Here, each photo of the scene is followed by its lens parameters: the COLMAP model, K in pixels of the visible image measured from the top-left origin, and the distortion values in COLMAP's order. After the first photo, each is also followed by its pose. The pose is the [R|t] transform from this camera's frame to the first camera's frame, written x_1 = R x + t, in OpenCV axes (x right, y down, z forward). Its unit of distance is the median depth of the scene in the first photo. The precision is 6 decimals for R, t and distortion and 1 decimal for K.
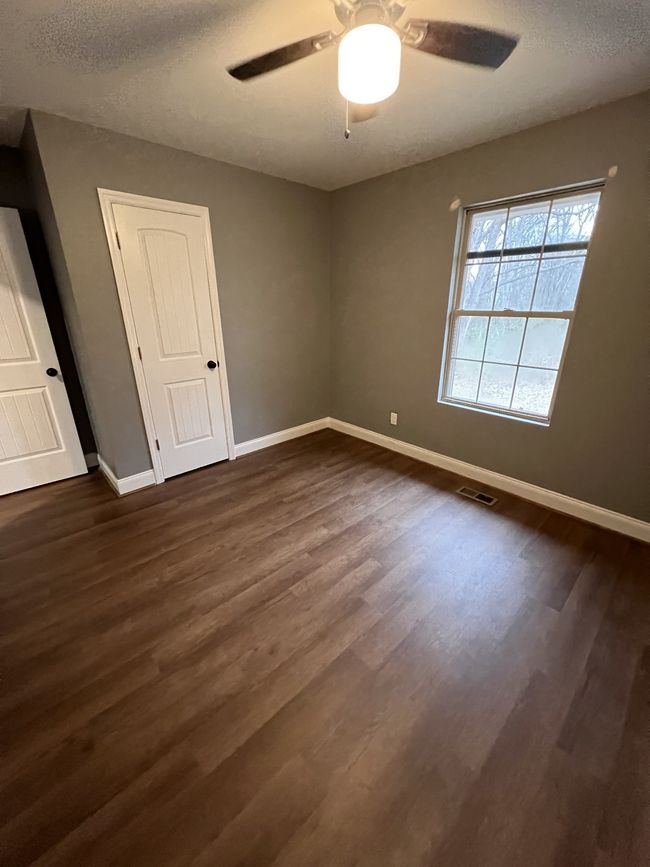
lens RADIAL K [[346.8, 0, 327.3], [0, 346.8, 432.1], [0, 0, 1]] dist [-0.001041, 0.000544]
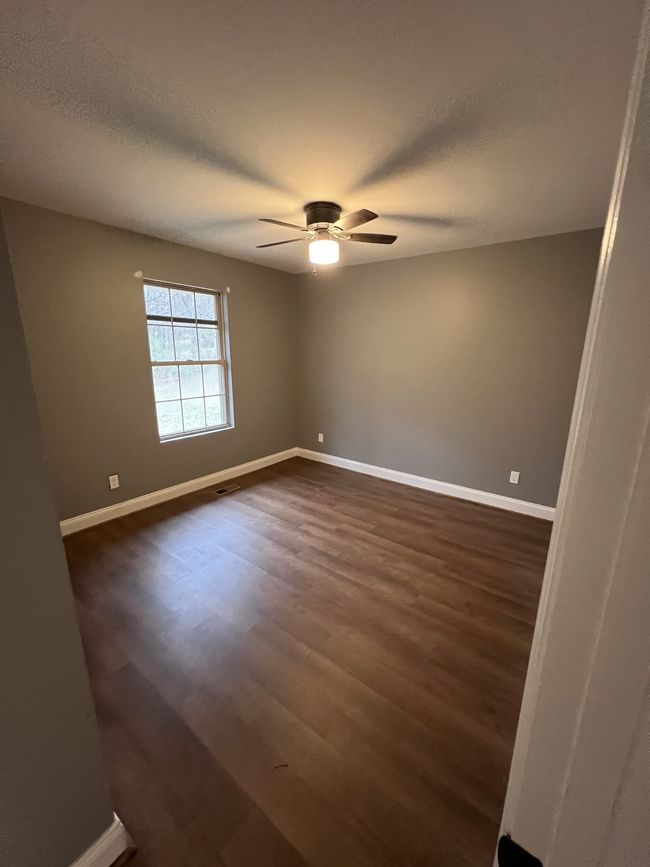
lens RADIAL K [[346.8, 0, 327.3], [0, 346.8, 432.1], [0, 0, 1]] dist [-0.001041, 0.000544]
pose [[-0.176974, -0.231772, 0.956536, -1.136172], [0.334211, 0.899977, 0.279902, -0.344977], [-0.925734, 0.369220, -0.081811, 0.822308]]
